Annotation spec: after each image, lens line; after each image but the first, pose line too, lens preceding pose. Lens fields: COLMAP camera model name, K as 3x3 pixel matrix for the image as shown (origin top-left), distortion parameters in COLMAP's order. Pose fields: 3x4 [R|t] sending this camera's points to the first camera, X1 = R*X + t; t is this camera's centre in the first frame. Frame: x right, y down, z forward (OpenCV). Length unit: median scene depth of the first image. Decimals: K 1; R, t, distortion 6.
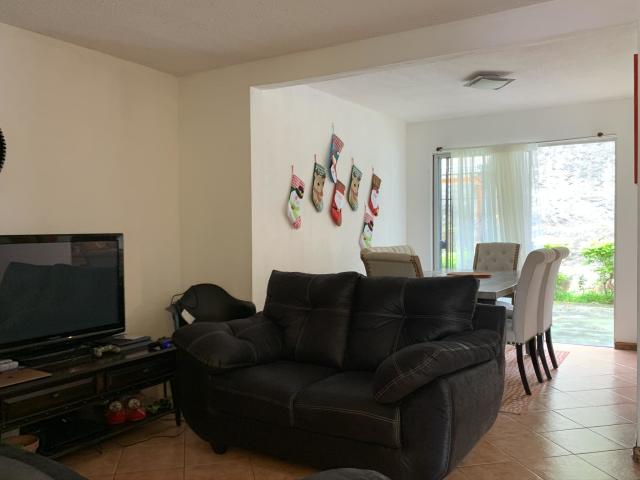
lens RADIAL K [[582.1, 0, 322.8], [0, 582.1, 243.6], [0, 0, 1]] dist [0.071715, 0.000000]
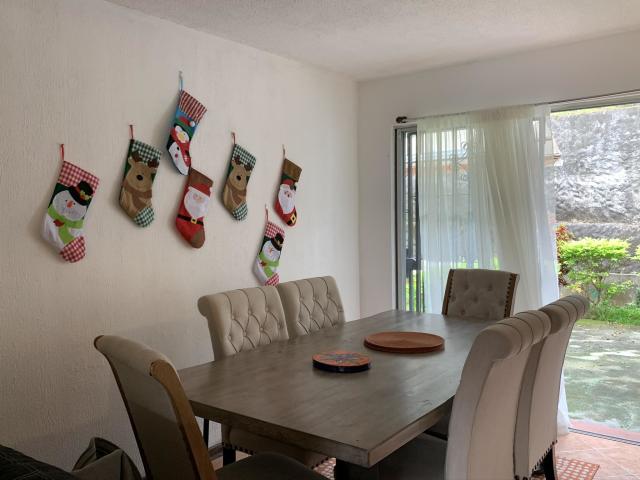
lens RADIAL K [[582.1, 0, 341.7], [0, 582.1, 238.3], [0, 0, 1]] dist [0.071715, 0.000000]
pose [[0.997668, -0.001696, -0.068226, 0.195808], [0.002762, 0.999876, 0.015532, -0.044611], [0.068191, -0.015684, 0.997549, 0.385822]]
